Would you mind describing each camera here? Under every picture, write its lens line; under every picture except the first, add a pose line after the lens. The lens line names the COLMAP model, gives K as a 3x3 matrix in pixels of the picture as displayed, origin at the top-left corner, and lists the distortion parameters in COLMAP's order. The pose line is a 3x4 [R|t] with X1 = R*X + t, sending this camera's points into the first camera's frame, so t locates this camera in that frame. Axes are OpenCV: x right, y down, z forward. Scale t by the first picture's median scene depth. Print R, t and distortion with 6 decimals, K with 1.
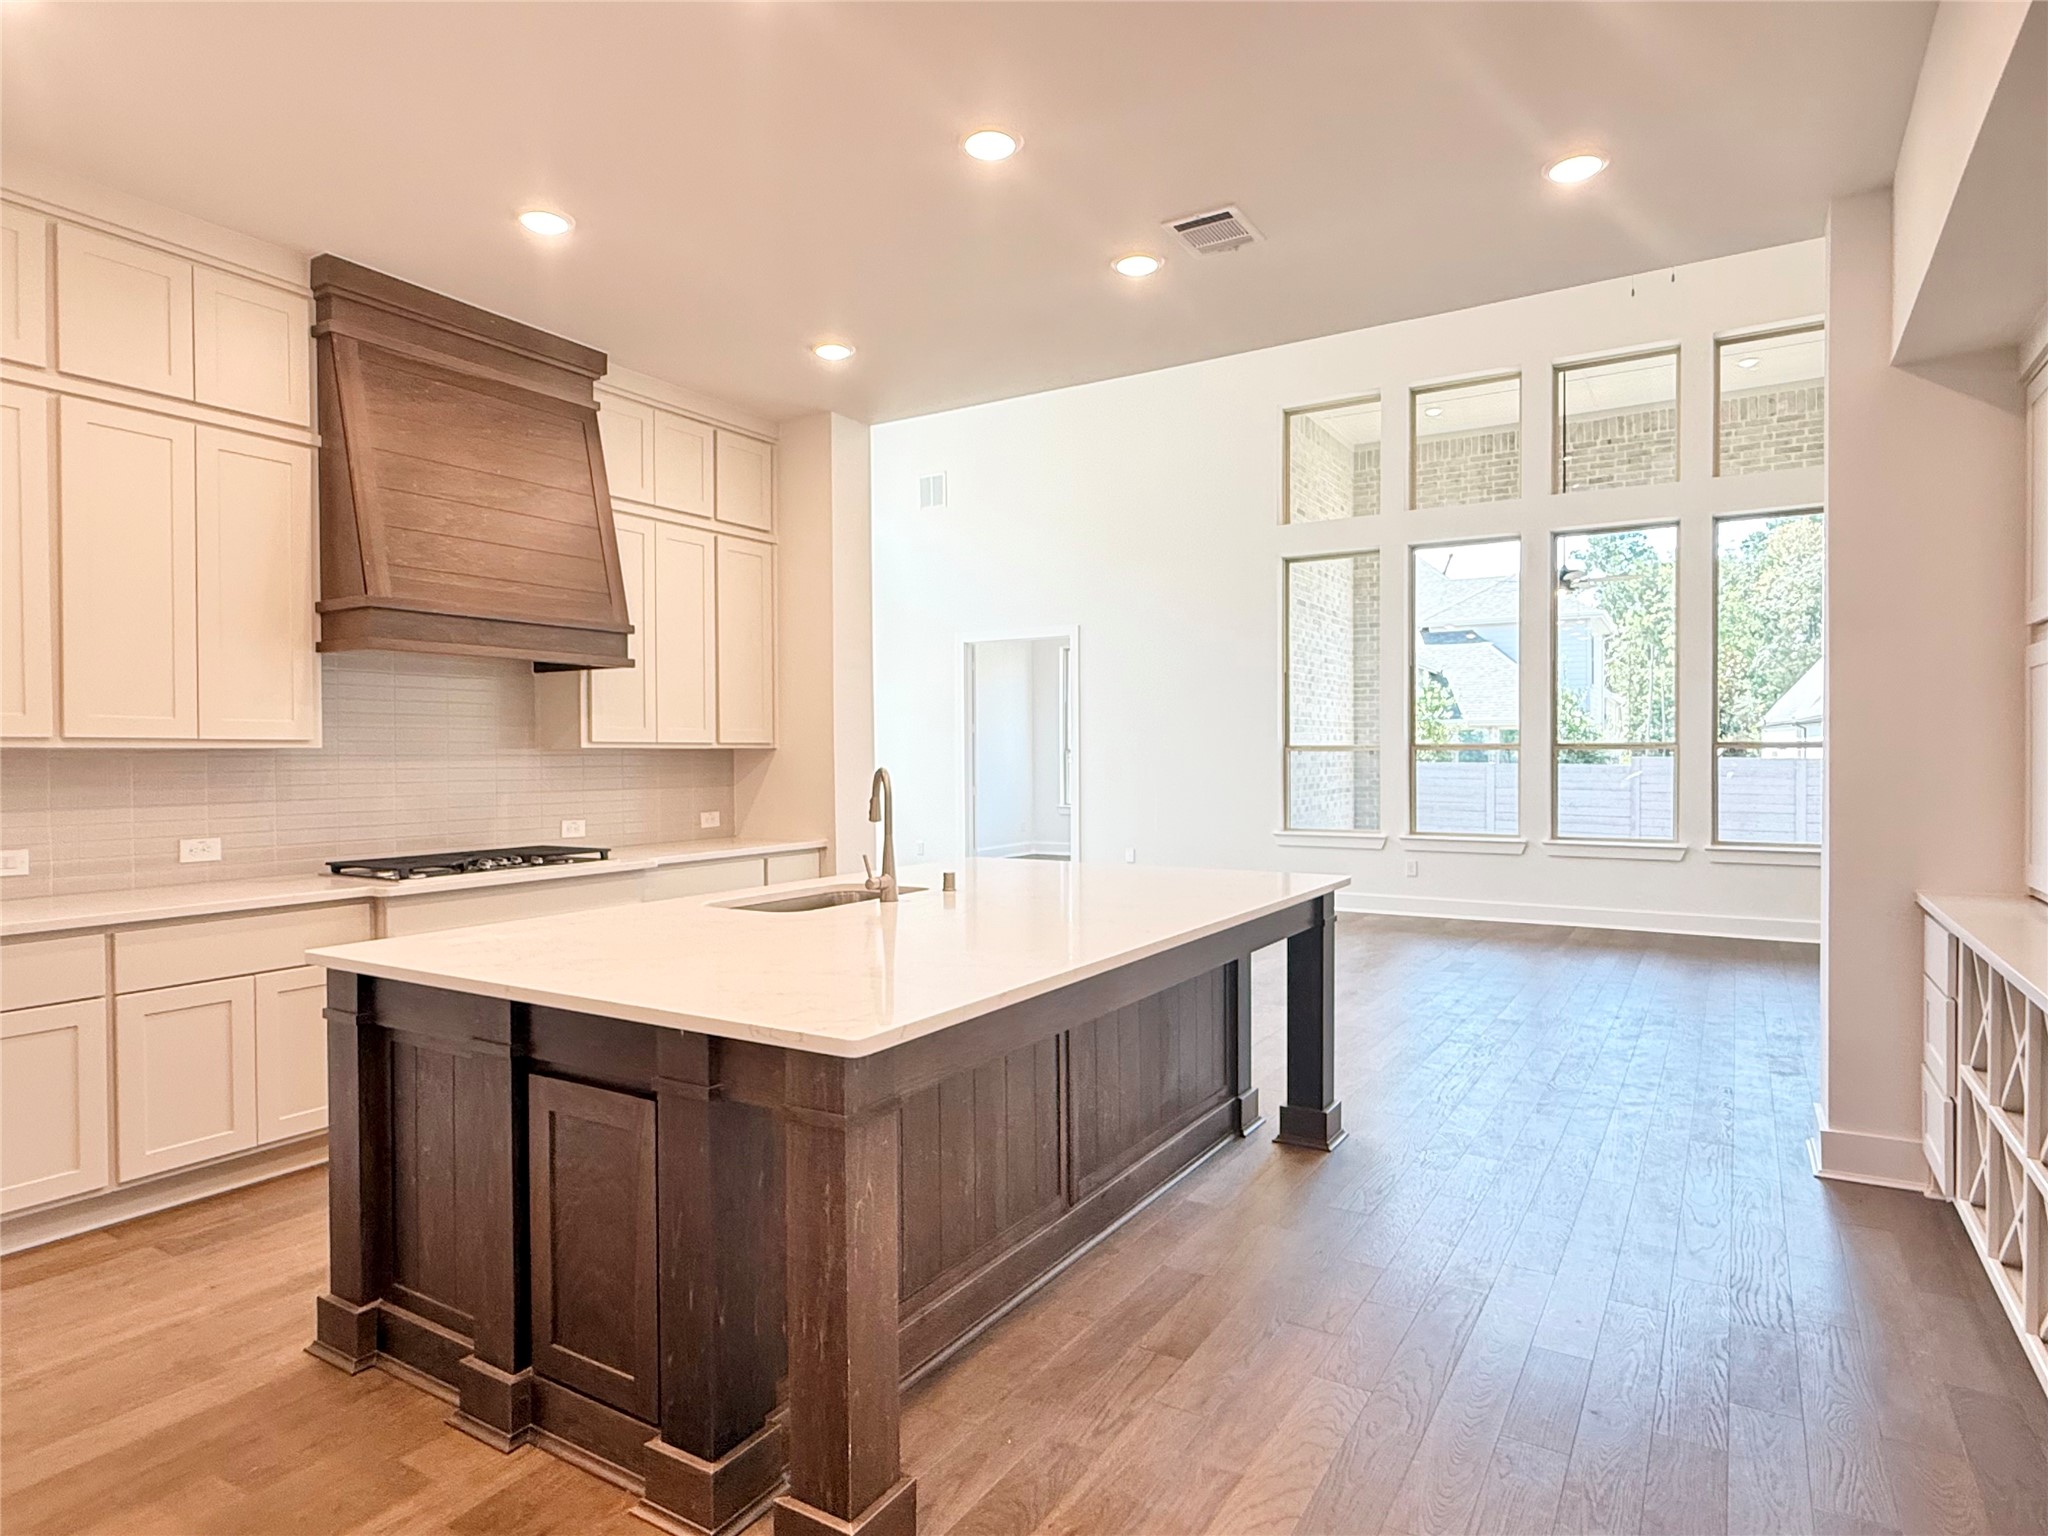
lens RADIAL K [[1159.0, 0, 1024.0], [0, 1159.0, 768.0], [0, 0, 1]] dist [-0.001116, -0.000490]
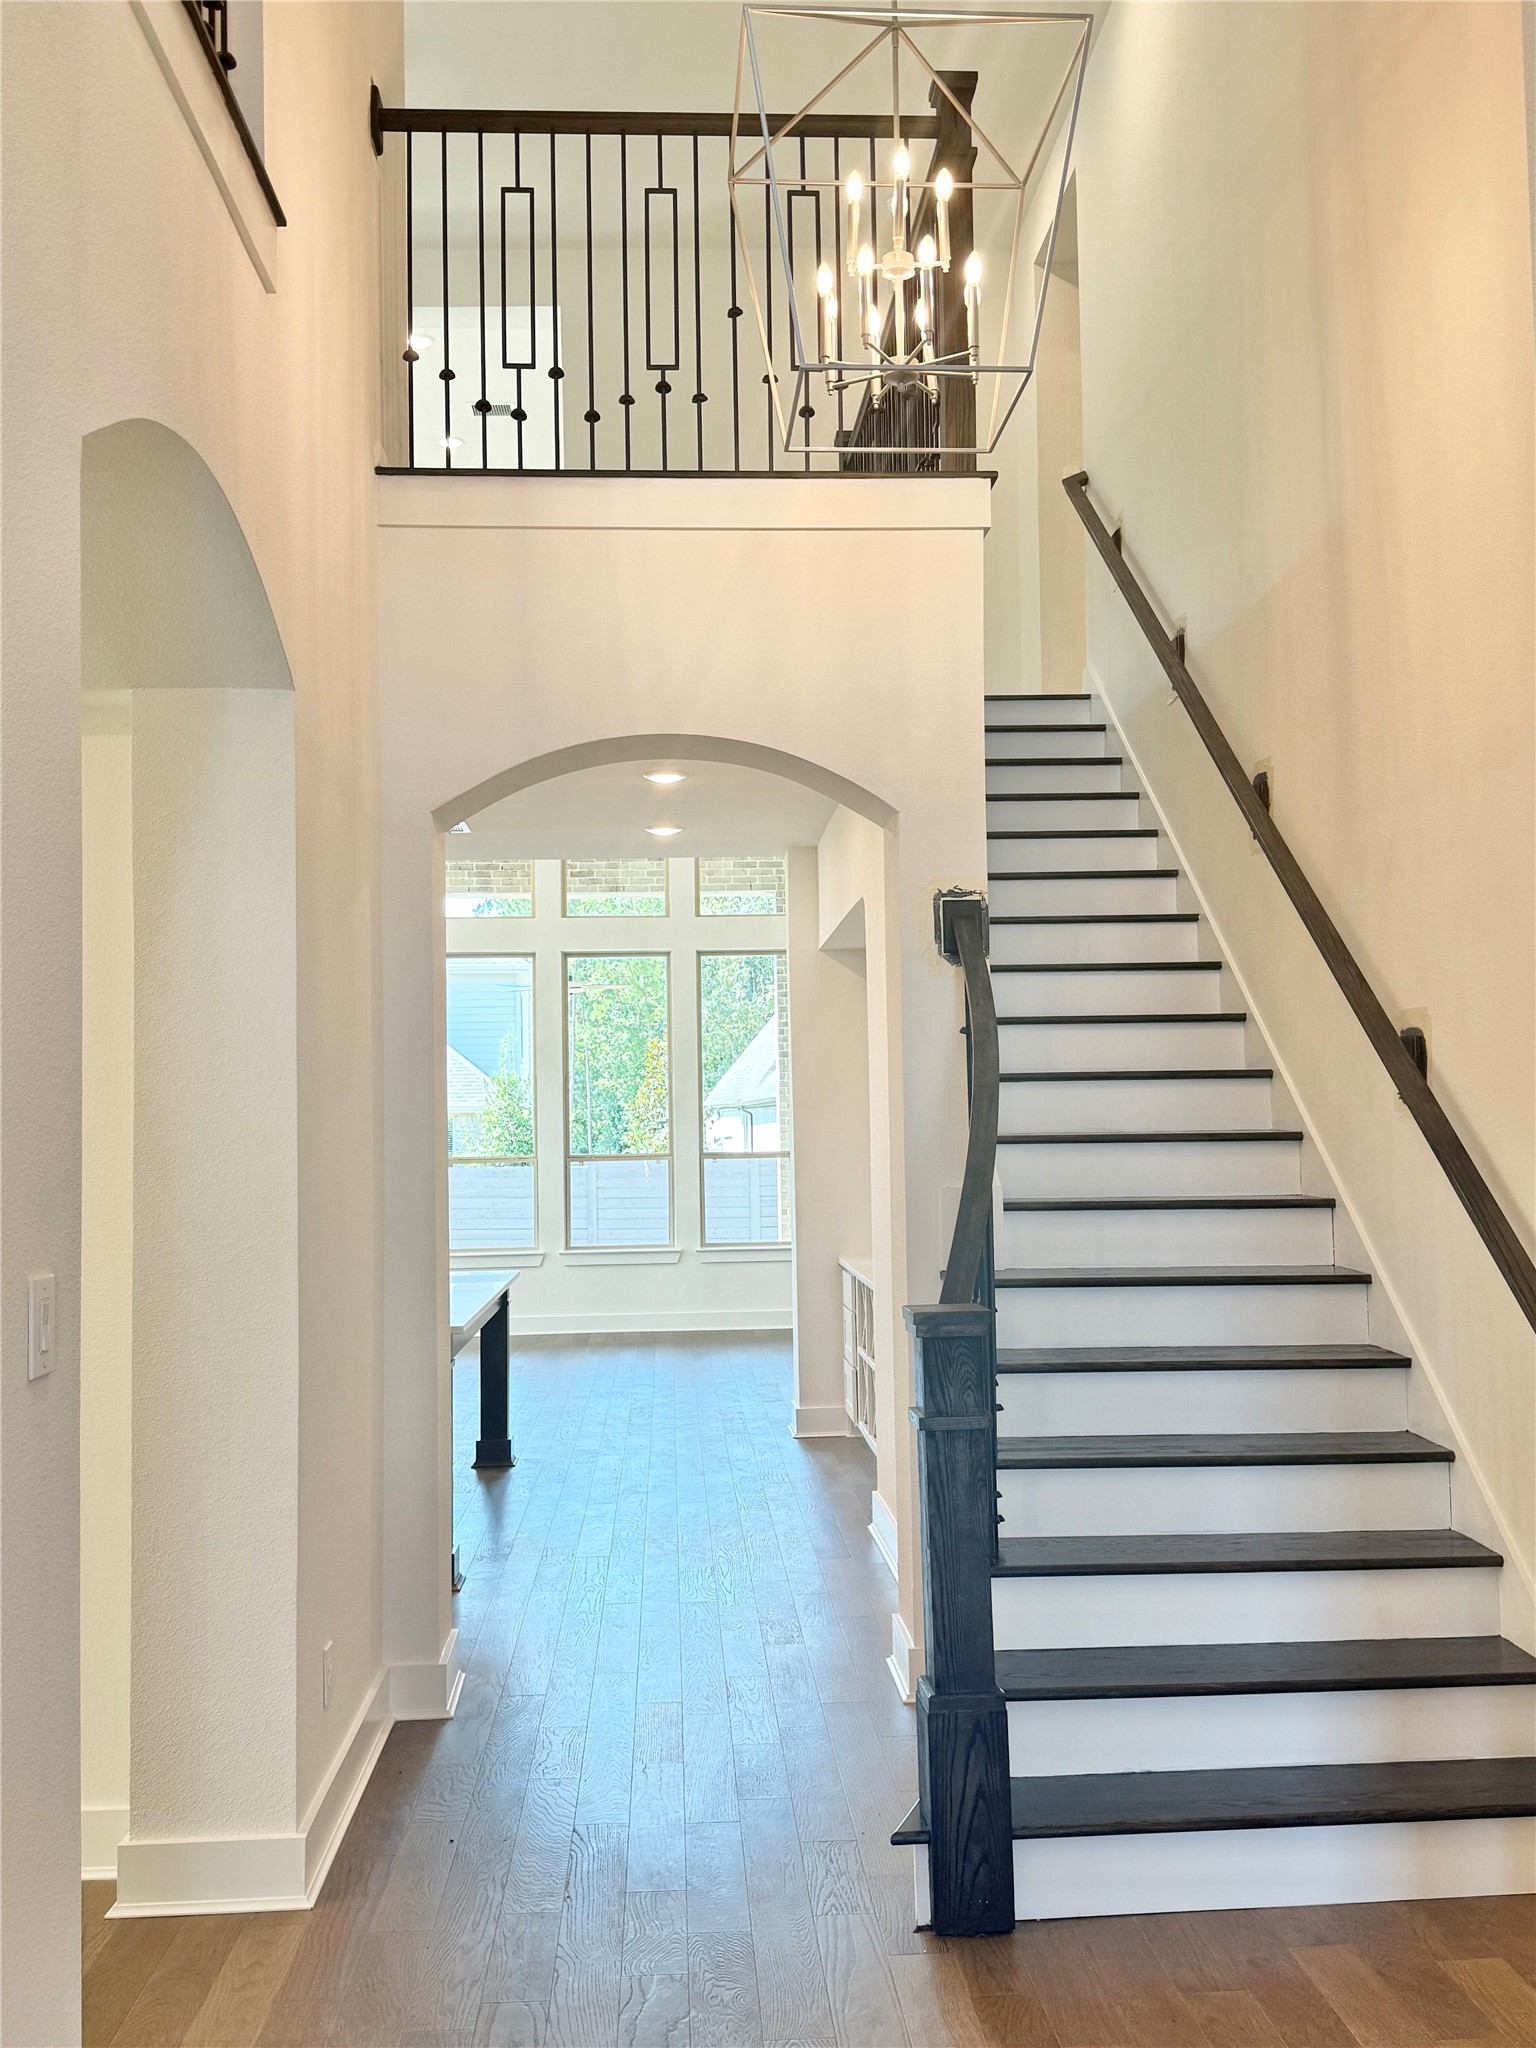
lens RADIAL K [[1921.4, 0, 768.0], [0, 1921.4, 1024.0], [0, 0, 1]] dist [0.001662, 0.000248]
pose [[0.821614, 0.020085, 0.569690, -0.481222], [0.022028, 0.997514, -0.066937, -0.025878], [-0.569618, 0.067545, 0.819129, -0.660931]]
